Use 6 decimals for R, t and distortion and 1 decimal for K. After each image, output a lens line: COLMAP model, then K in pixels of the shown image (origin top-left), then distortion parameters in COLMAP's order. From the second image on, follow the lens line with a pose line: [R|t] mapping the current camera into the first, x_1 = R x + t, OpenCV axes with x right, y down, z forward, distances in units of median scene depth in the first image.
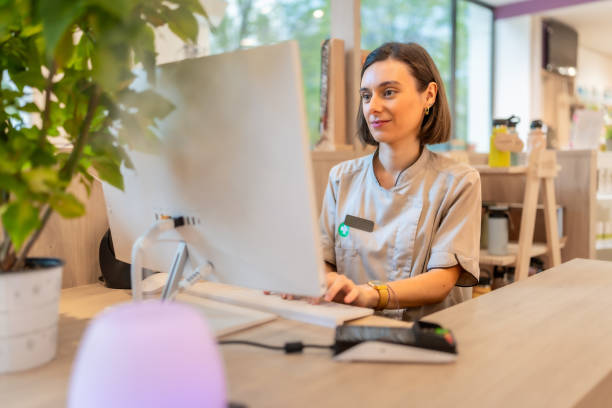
lens RADIAL K [[574.6, 0, 306.0], [0, 574.6, 204.0], [0, 0, 1]] dist [-0.023589, -0.015477]
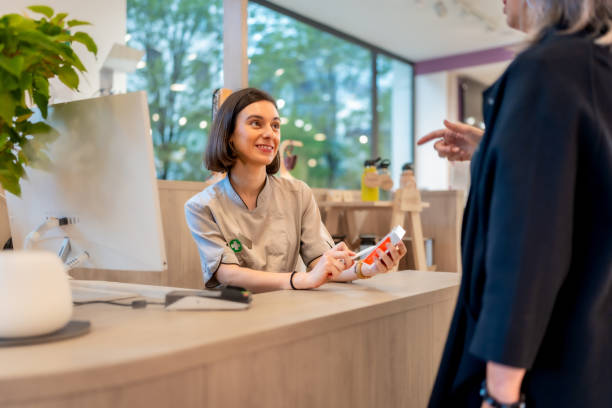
lens RADIAL K [[574.6, 0, 306.0], [0, 574.6, 204.0], [0, 0, 1]] dist [-0.023589, -0.015477]
pose [[0.991829, 0.013735, 0.126832, 0.169031], [-0.003568, 0.996785, -0.080043, 0.095457], [-0.127523, 0.078937, 0.988689, -0.387347]]
